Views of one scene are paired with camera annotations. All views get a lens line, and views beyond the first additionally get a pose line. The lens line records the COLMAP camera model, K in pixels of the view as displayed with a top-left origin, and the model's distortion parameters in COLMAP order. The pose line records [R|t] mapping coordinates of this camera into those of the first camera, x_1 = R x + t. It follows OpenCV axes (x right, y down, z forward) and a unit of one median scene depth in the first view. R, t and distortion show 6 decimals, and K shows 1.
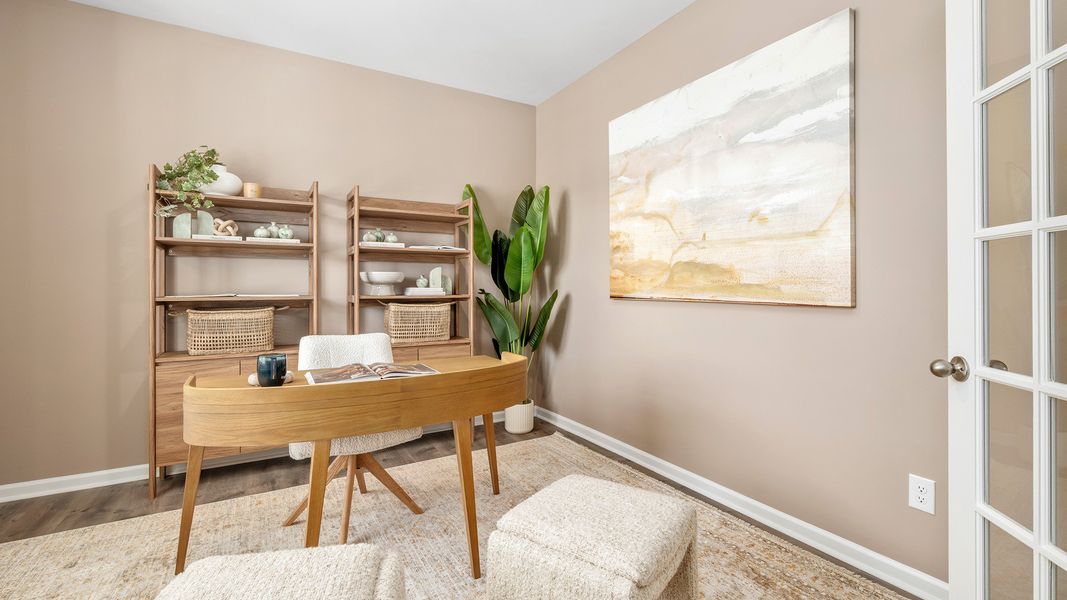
lens RADIAL K [[467.0, 0, 532.1], [0, 467.0, 295.7], [0, 0, 1]] dist [-0.002017, -0.000327]
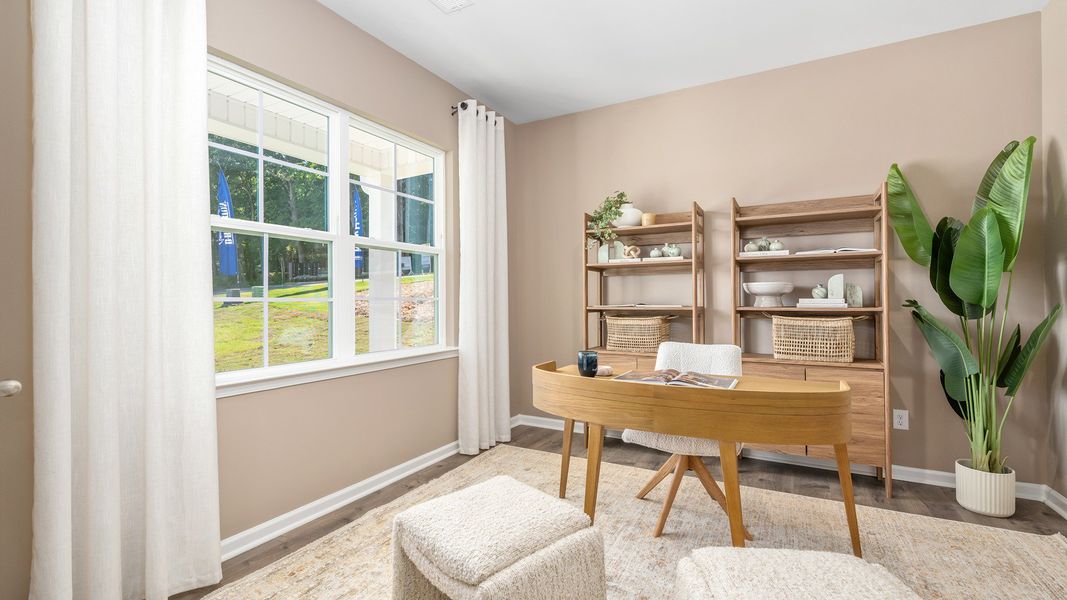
lens RADIAL K [[465.4, 0, 531.9], [0, 465.4, 305.5], [0, 0, 1]] dist [-0.000005, 0.000287]
pose [[0.505670, 0.010233, -0.862667, 0.260793], [-0.009913, 0.999933, 0.006050, -0.004744], [0.862670, 0.005492, 0.505737, 0.112246]]
